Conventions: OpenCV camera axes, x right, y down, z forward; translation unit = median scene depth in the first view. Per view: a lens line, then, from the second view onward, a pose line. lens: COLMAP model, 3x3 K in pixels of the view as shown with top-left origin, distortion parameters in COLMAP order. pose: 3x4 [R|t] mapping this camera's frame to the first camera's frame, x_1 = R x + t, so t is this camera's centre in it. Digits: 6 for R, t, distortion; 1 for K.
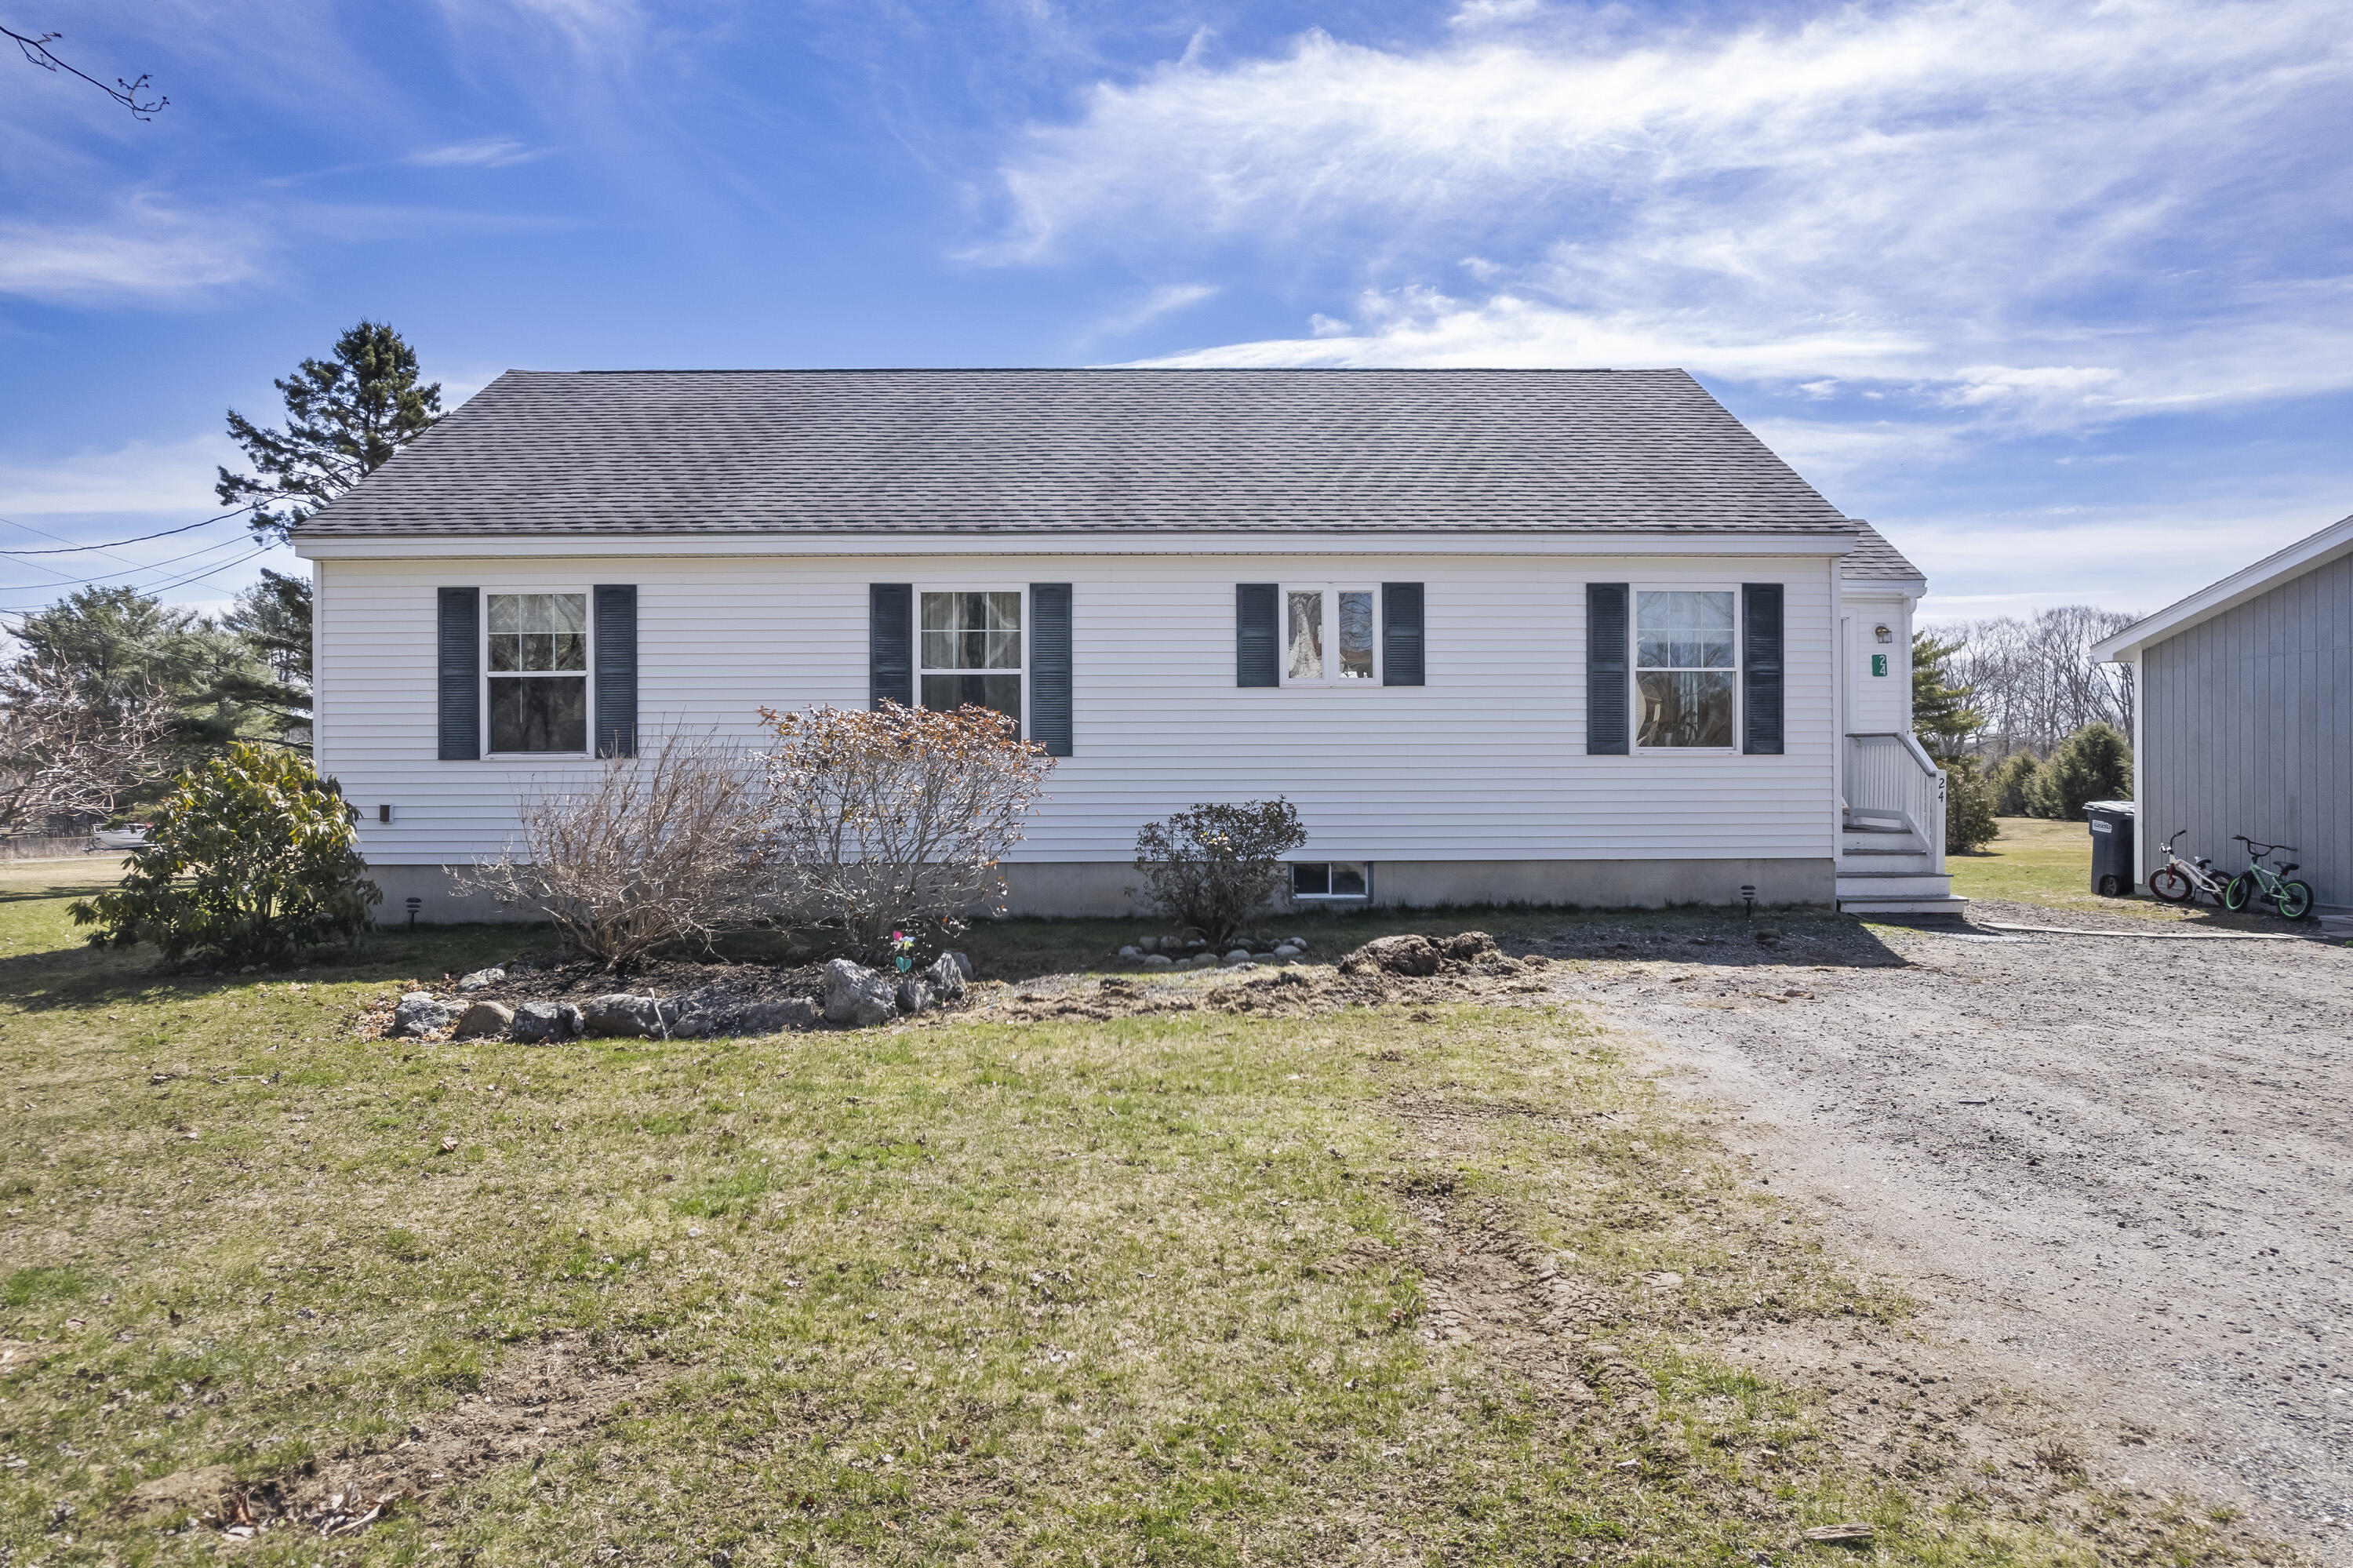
lens RADIAL K [[1515.3, 0, 1176.5], [0, 1515.3, 784.0], [0, 0, 1]] dist [-0.036824, -0.000703]
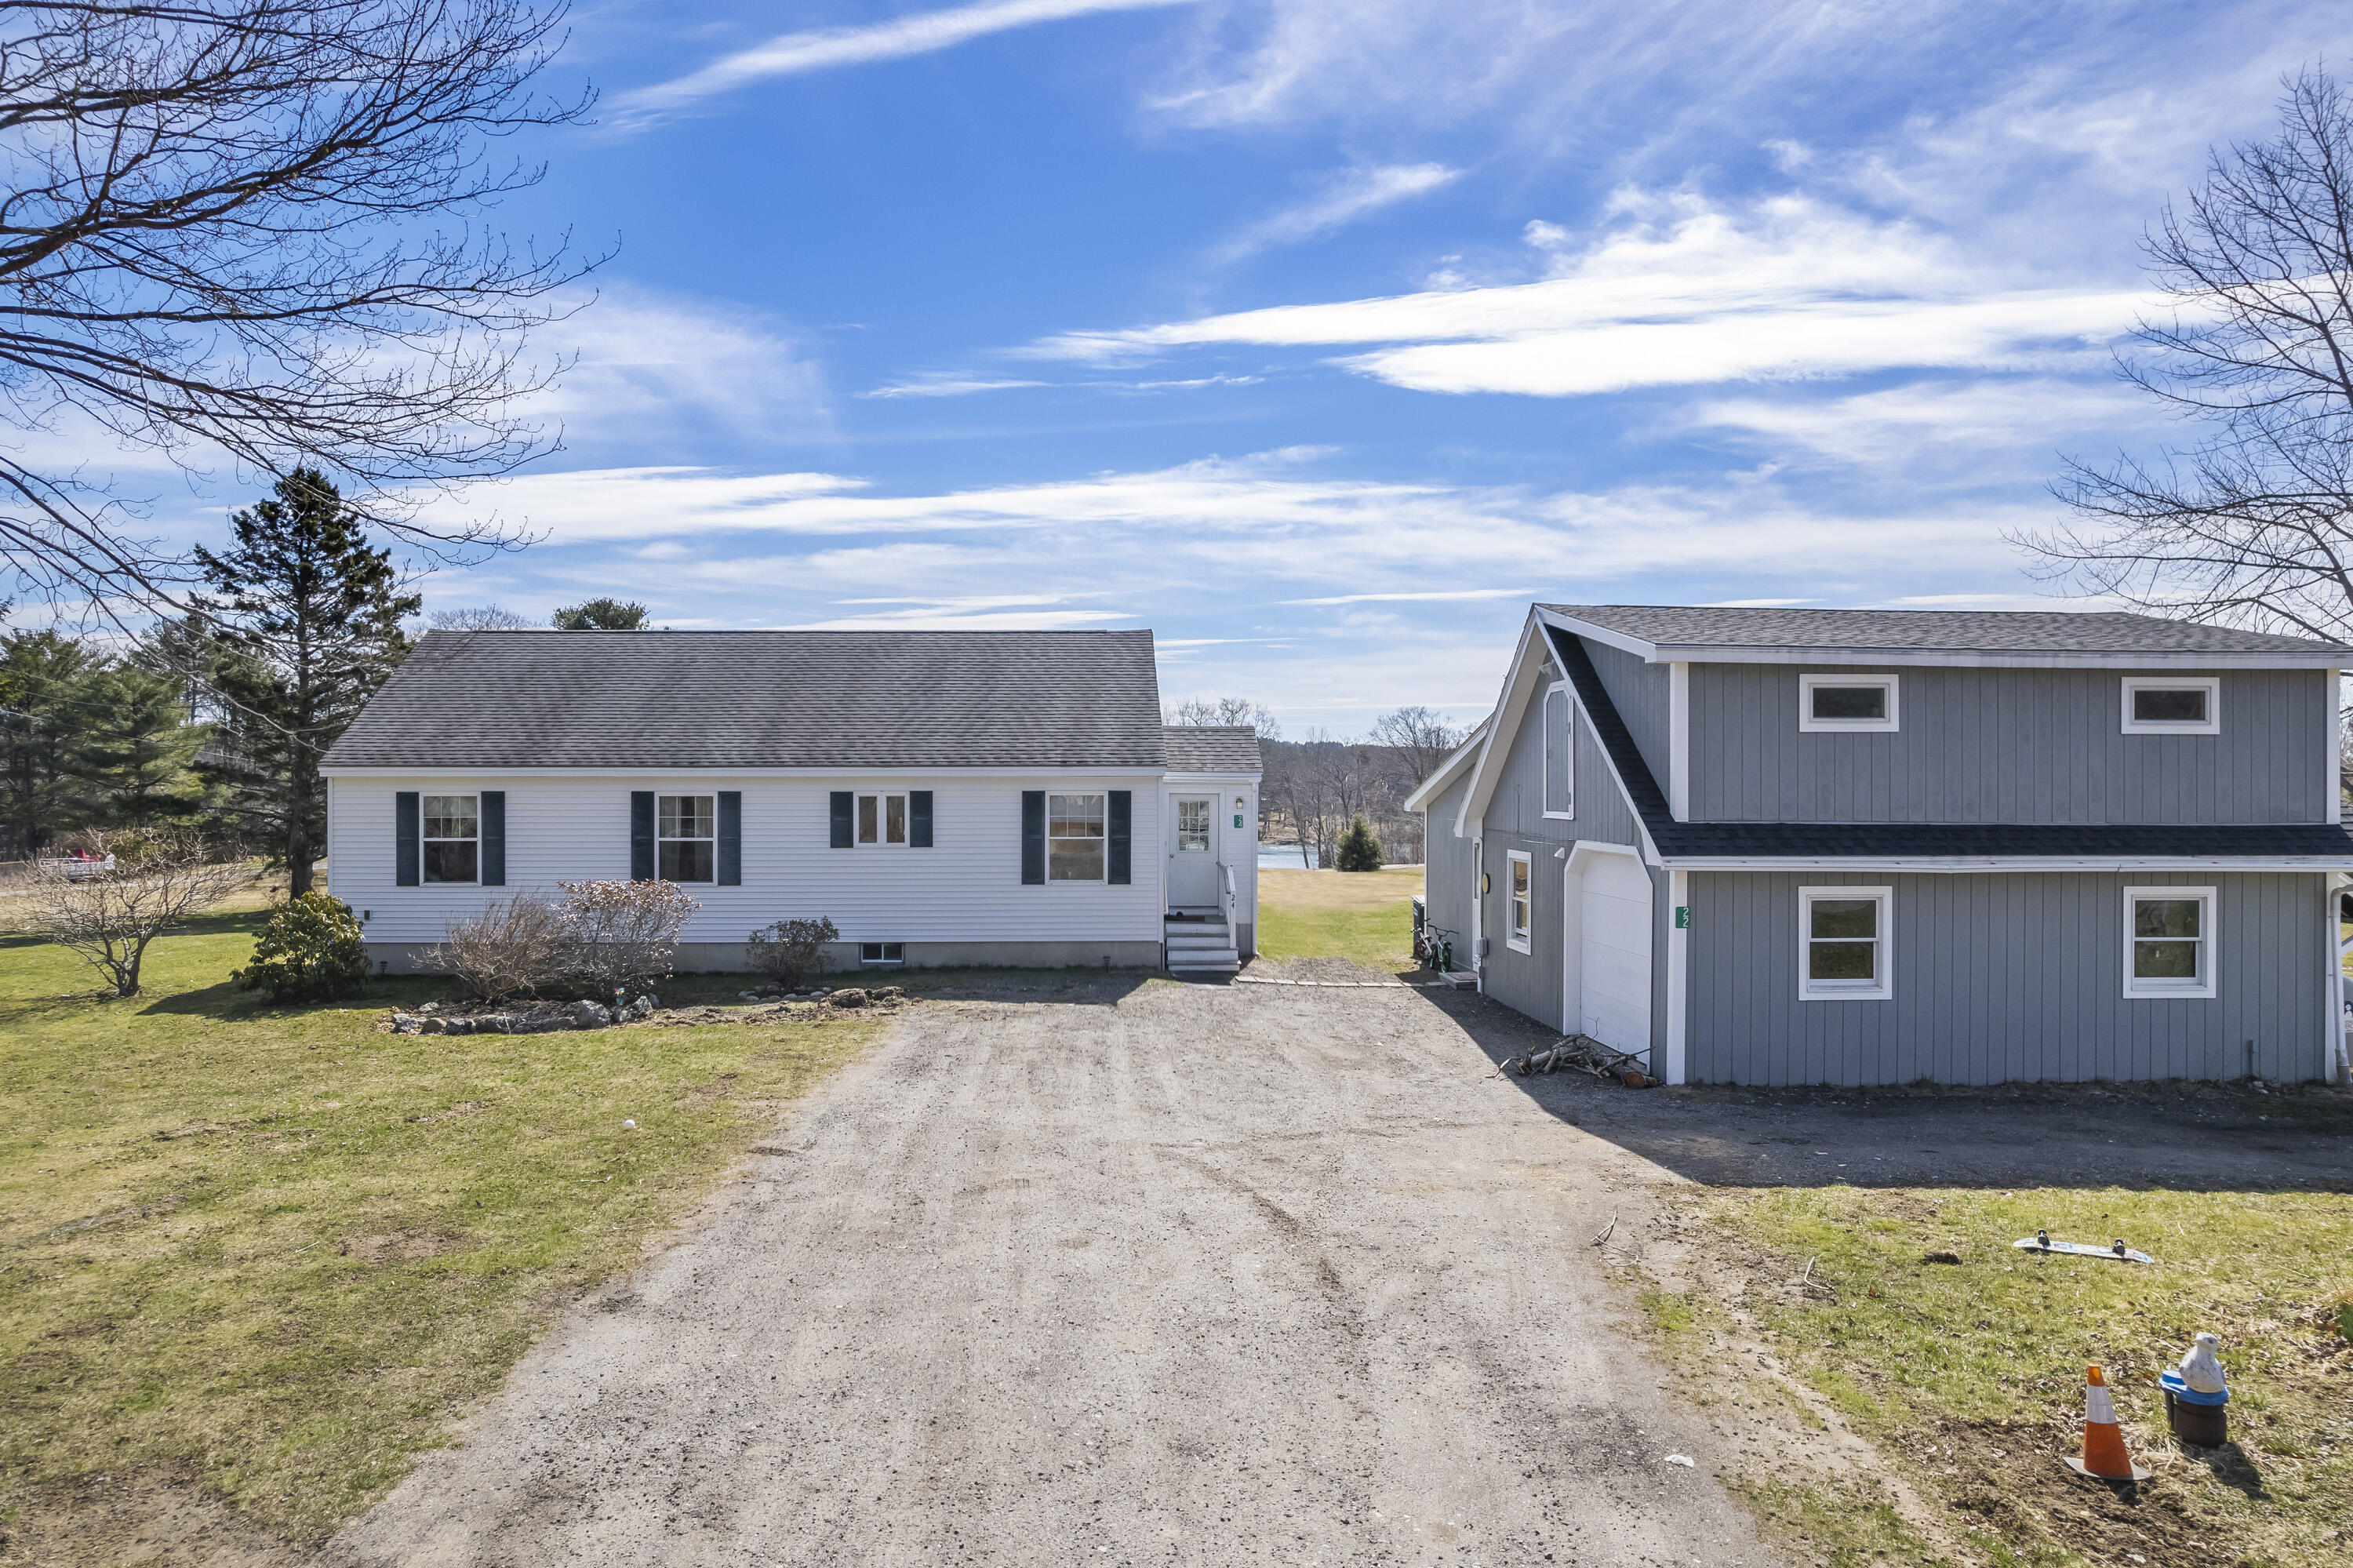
lens RADIAL K [[1544.9, 0, 1116.2], [0, 1544.9, 790.2], [0, 0, 1]] dist [-0.065262, 0.060383]
pose [[0.999777, 0.003796, 0.020791, 0.351834], [-0.003779, 0.999992, -0.000856, -0.134914], [-0.020794, 0.000778, 0.999783, -0.891668]]
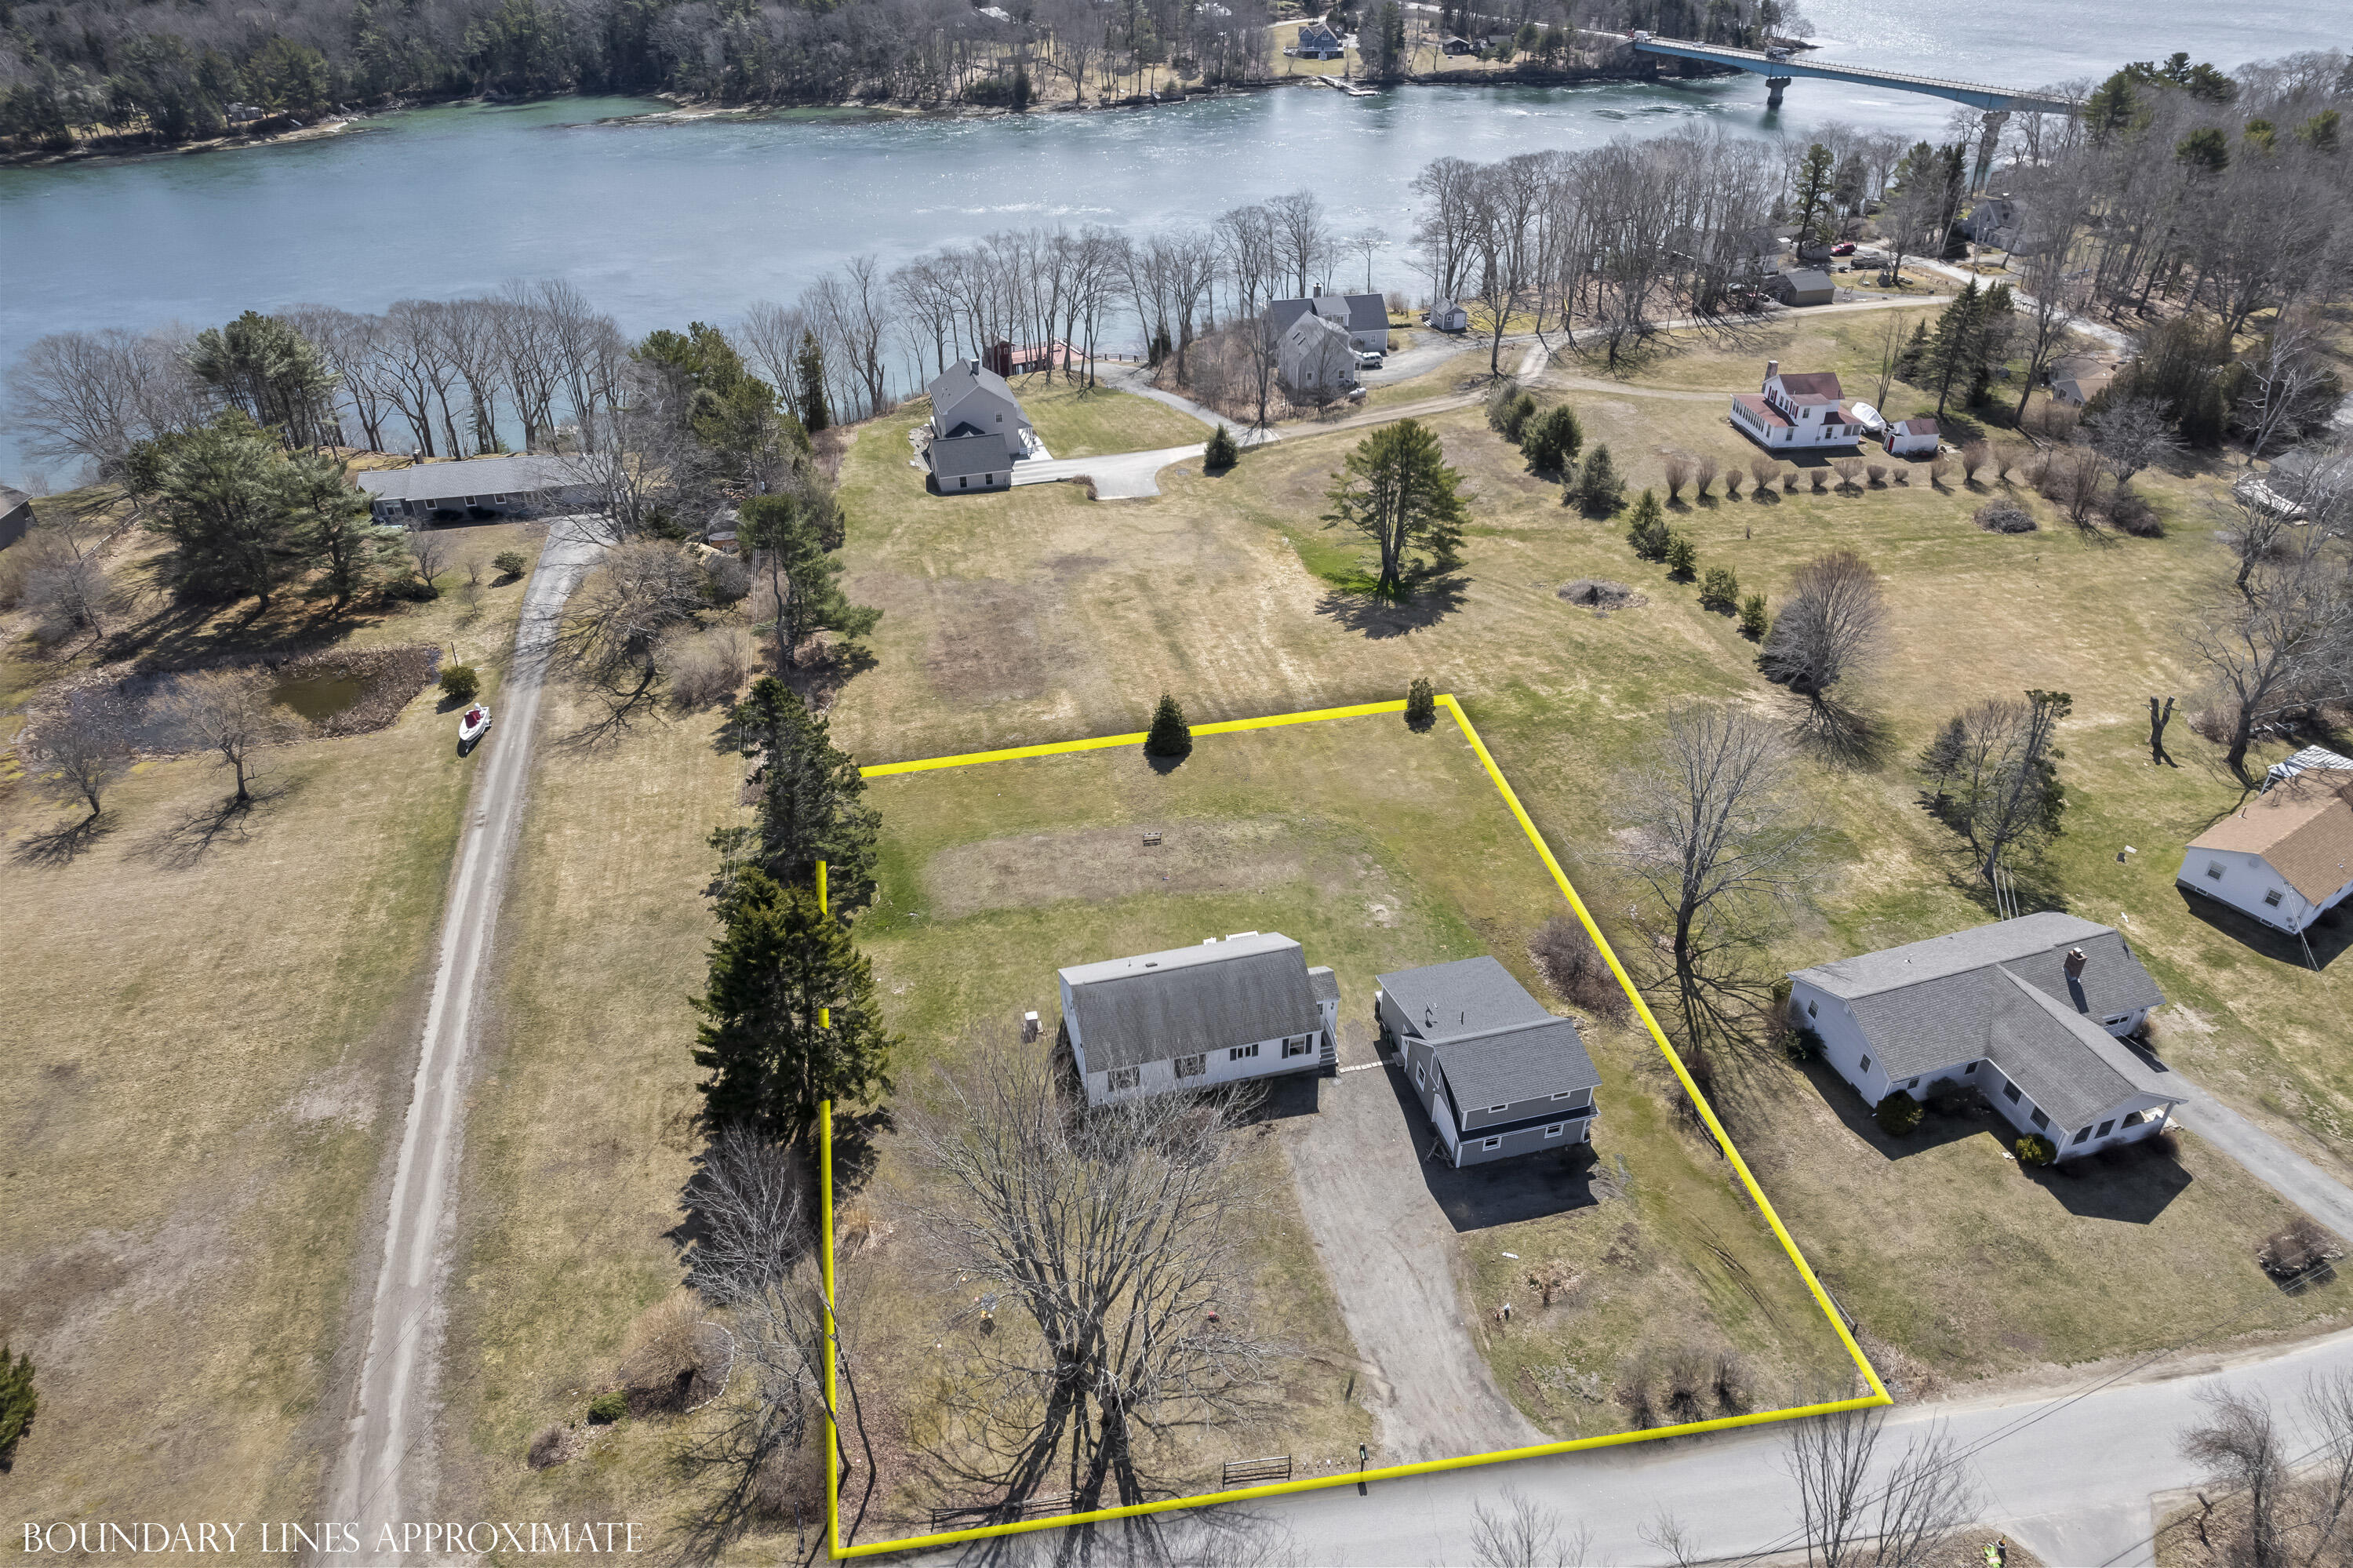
lens RADIAL K [[1515.3, 0, 1176.5], [0, 1515.3, 784.0], [0, 0, 1]] dist [-0.036824, -0.000703]
pose [[0.973211, -0.131547, 0.188561, -1.255023], [0.009568, 0.842604, 0.538449, -4.577413], [-0.229714, -0.522220, 0.821290, -3.663323]]
